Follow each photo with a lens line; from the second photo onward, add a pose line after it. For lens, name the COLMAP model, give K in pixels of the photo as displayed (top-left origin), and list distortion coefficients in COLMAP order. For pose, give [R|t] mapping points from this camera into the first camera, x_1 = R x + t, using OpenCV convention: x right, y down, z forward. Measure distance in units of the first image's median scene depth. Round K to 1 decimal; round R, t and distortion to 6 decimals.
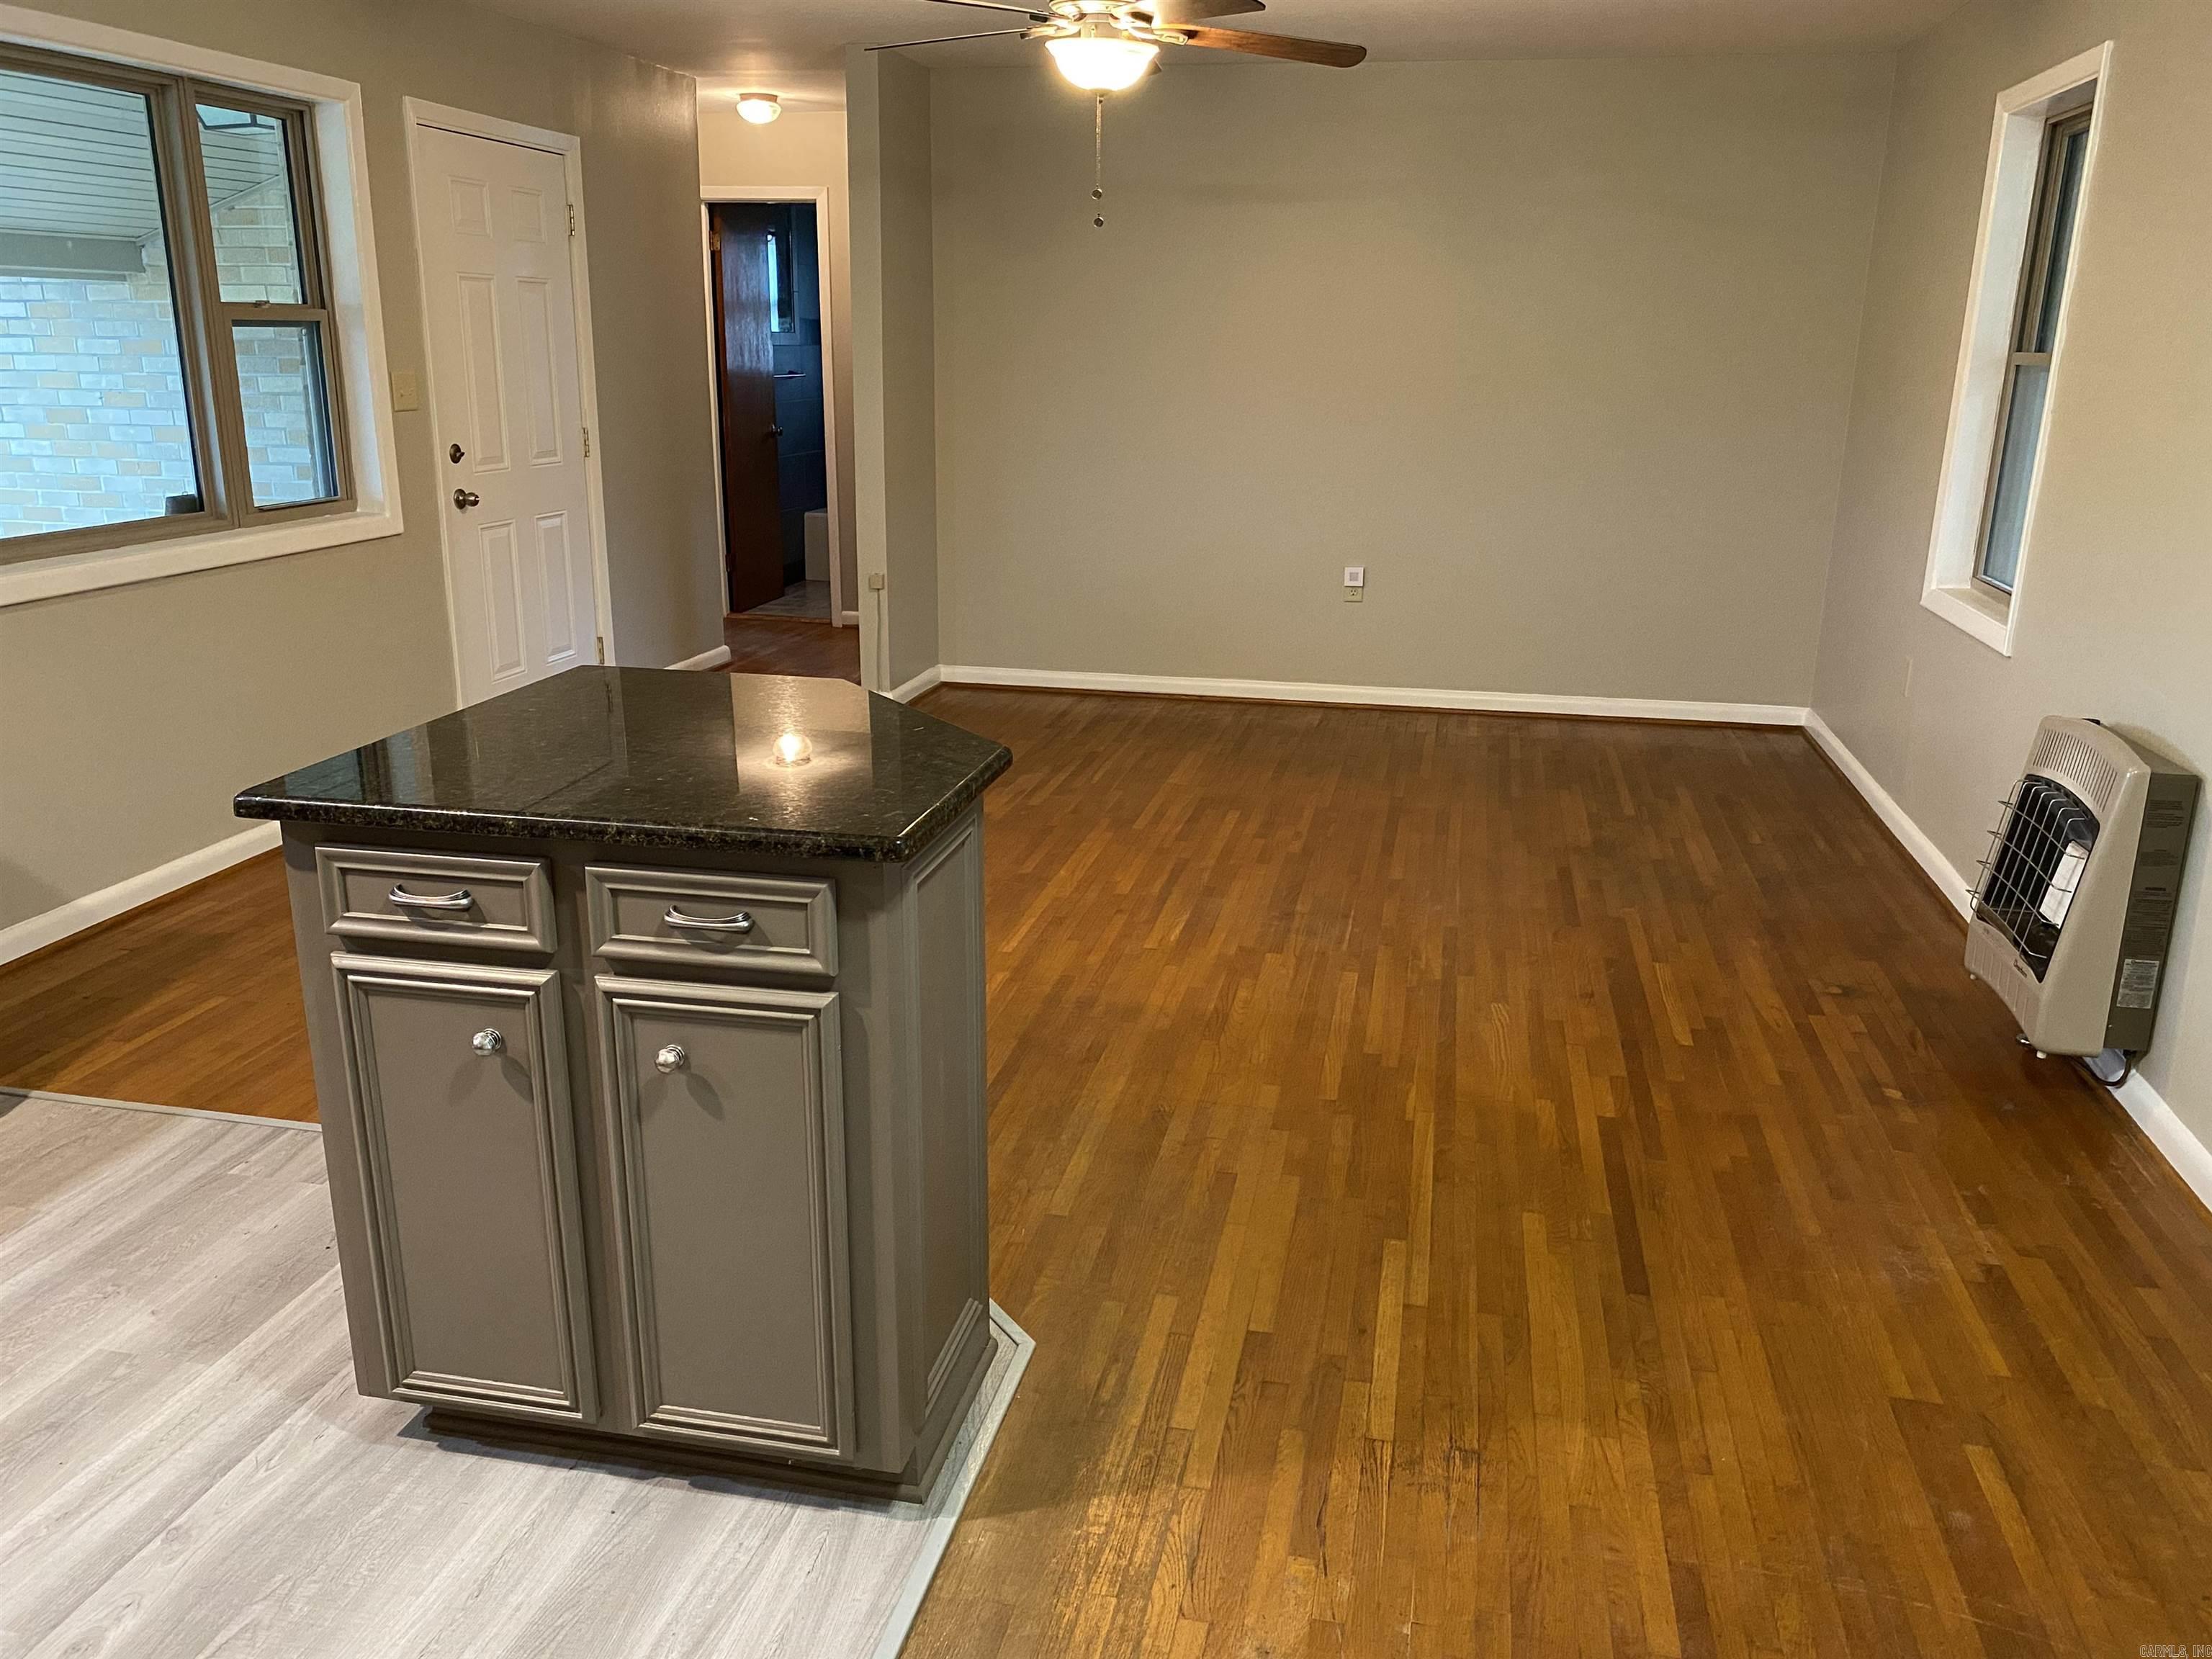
lens RADIAL K [[1679.6, 0, 1116.9], [0, 1679.6, 838.6], [0, 0, 1]] dist [0.045918, -0.062290]
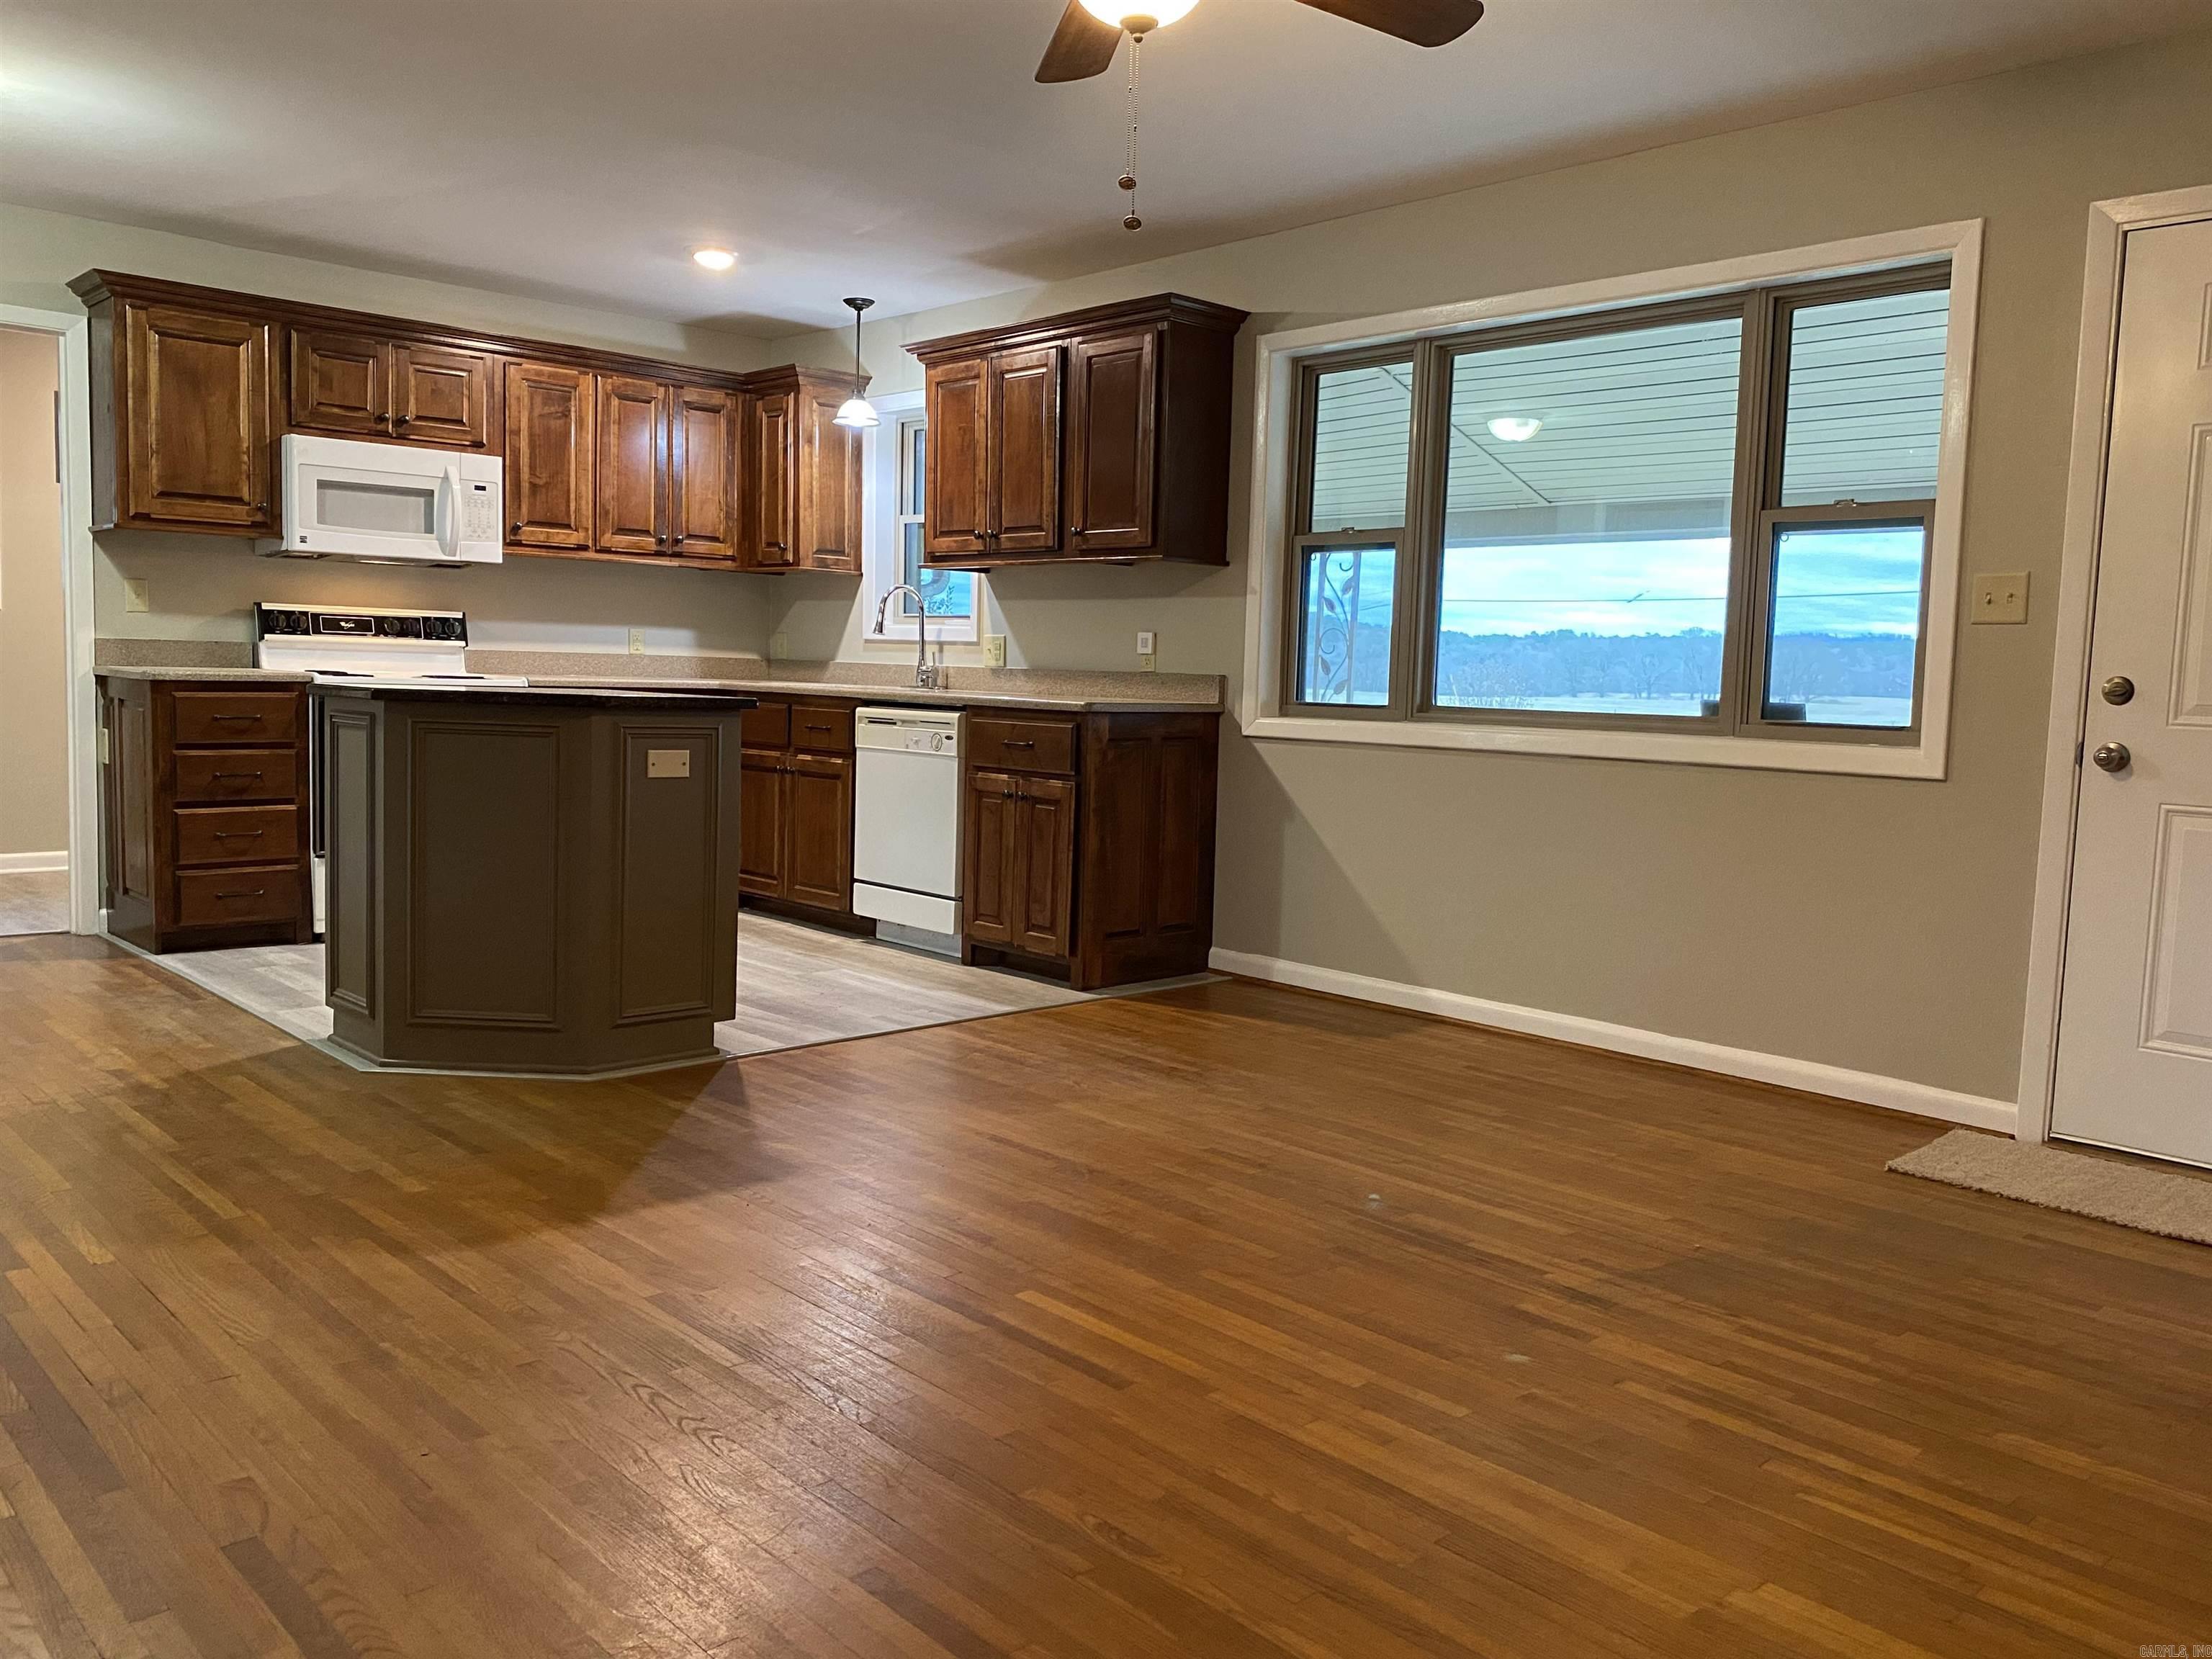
lens RADIAL K [[1679.6, 0, 1119.9], [0, 1679.6, 827.0], [0, 0, 1]] dist [0.045918, -0.062290]
pose [[-0.570285, 0.045330, -0.820195, 0.557823], [-0.273113, 0.931211, 0.241363, -0.329916], [0.774715, 0.361652, -0.518675, 1.512081]]
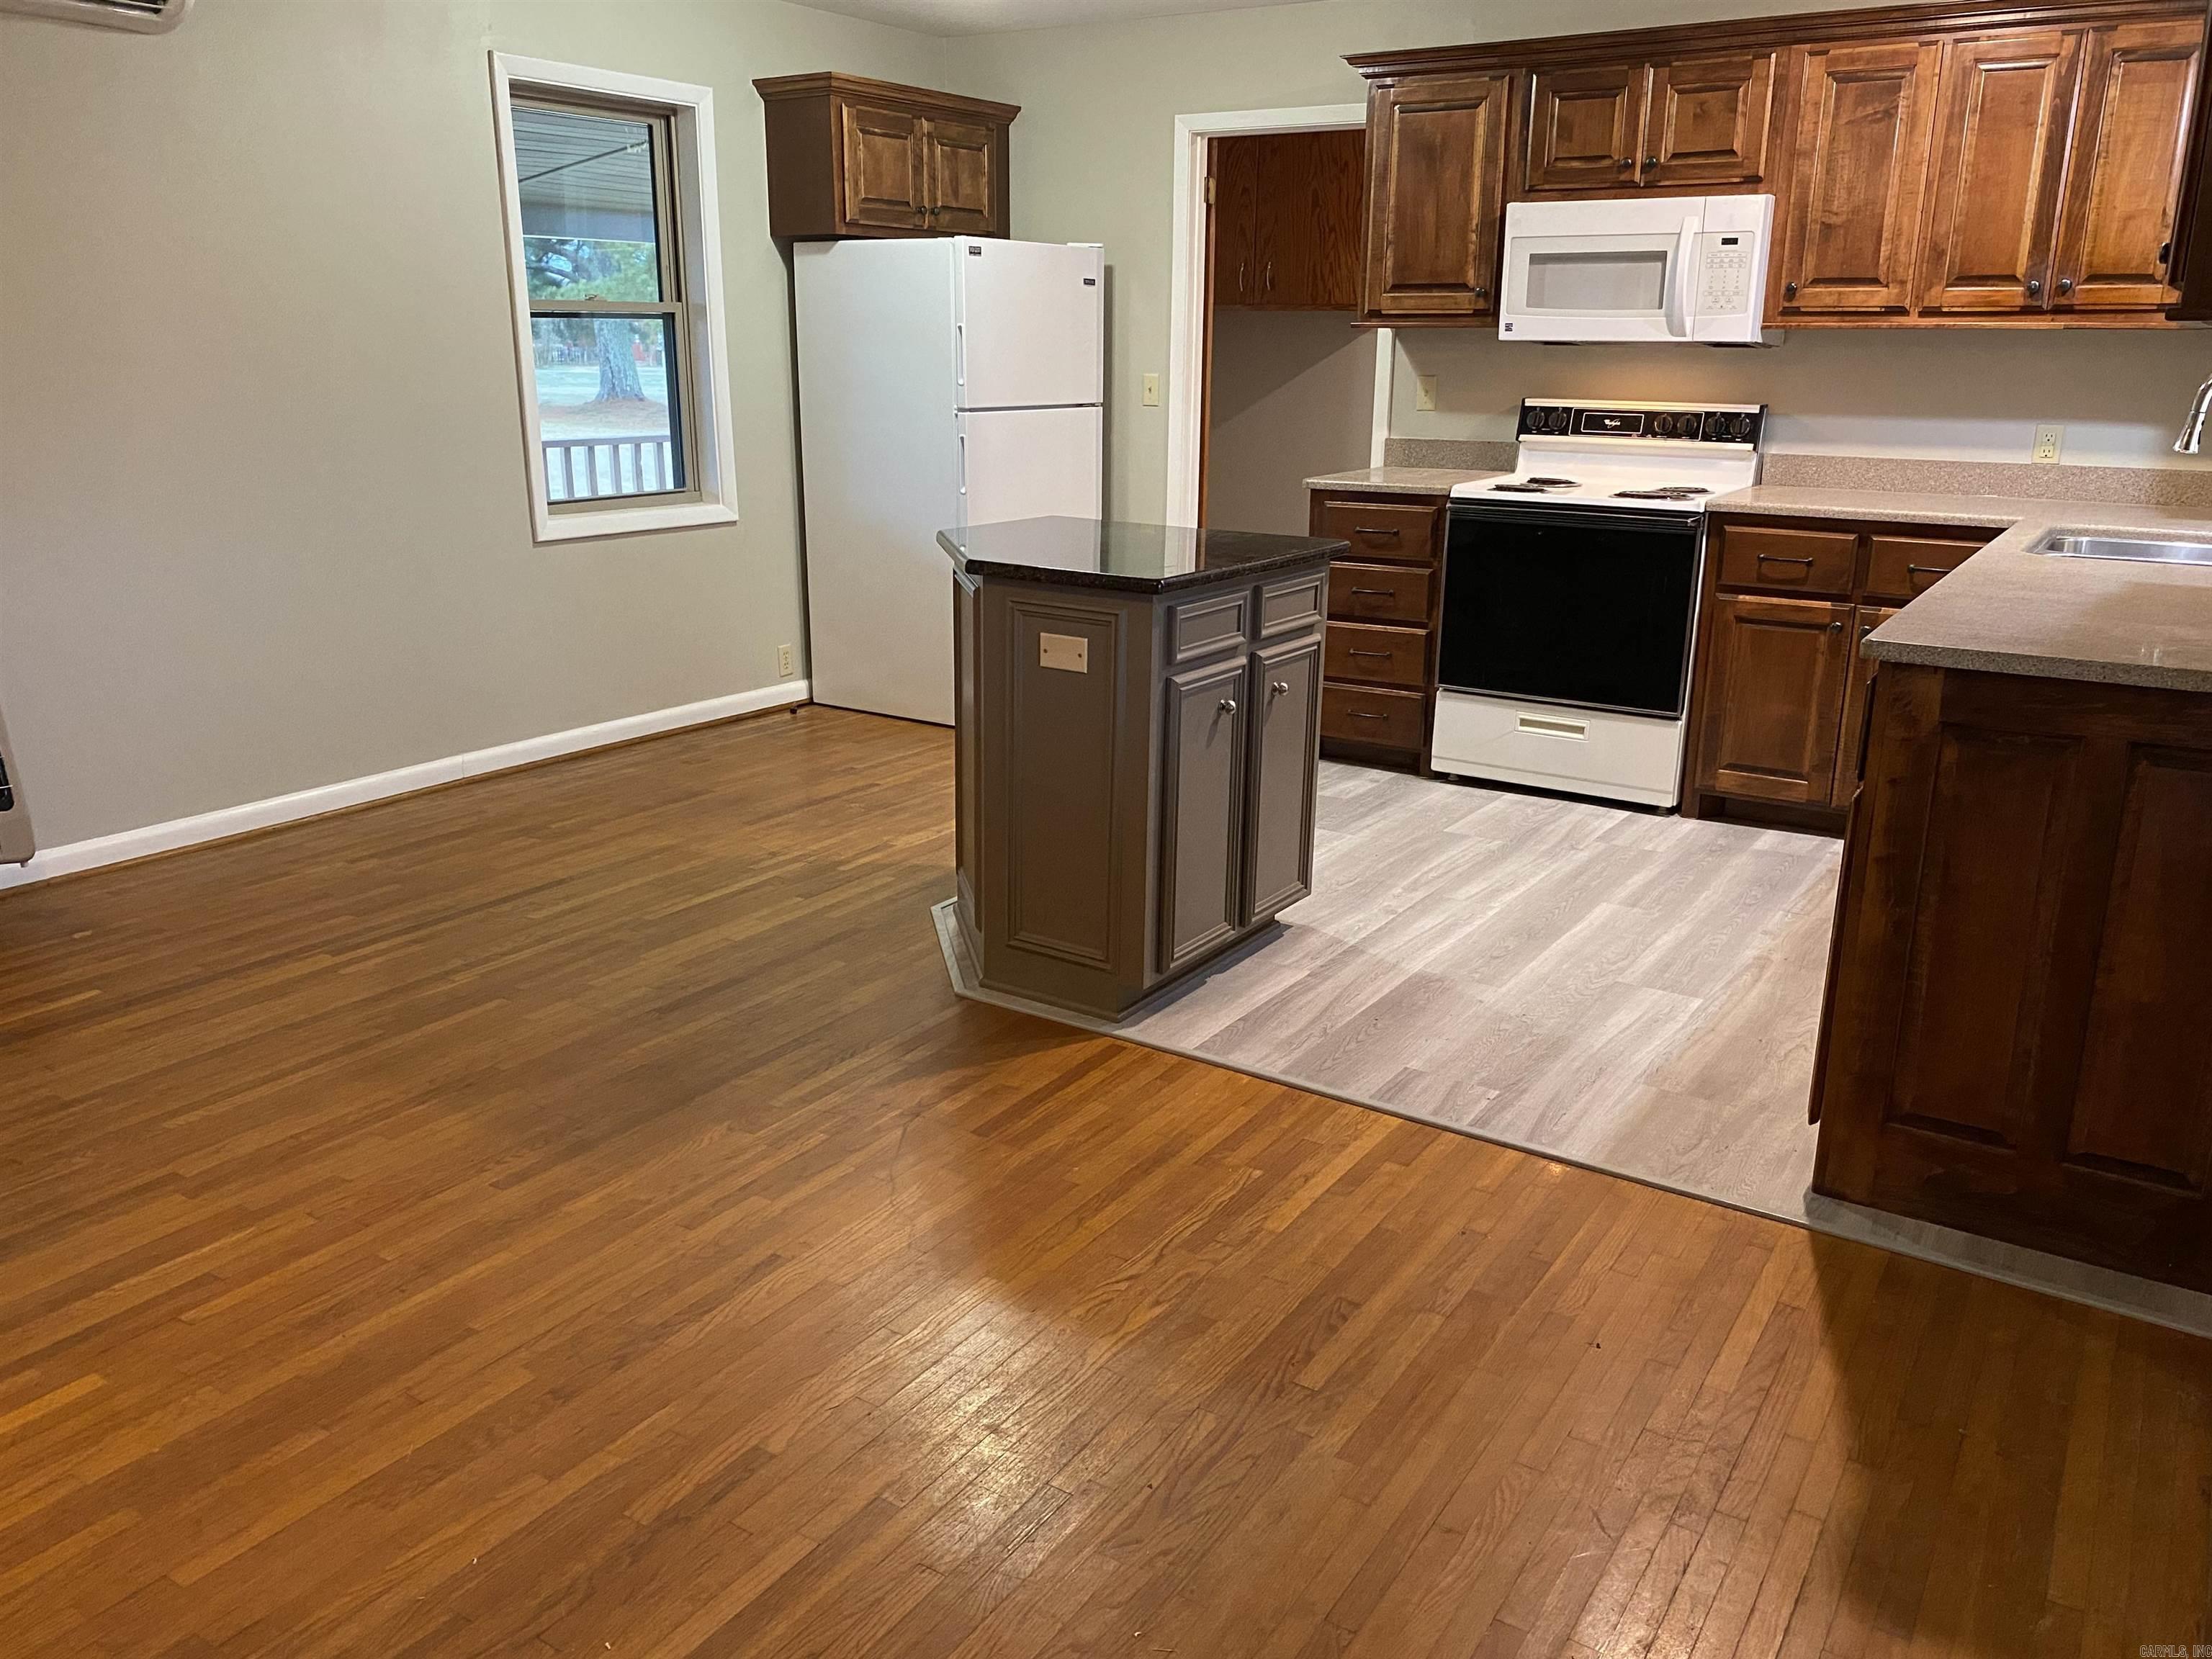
lens RADIAL K [[1679.6, 0, 1104.6], [0, 1679.6, 813.9], [0, 0, 1]] dist [0.045918, -0.062290]
pose [[-0.927765, -0.123923, 0.351987, -0.500279], [0.085120, 0.848103, 0.522949, -0.400713], [-0.363326, 0.515135, -0.776292, 1.405782]]
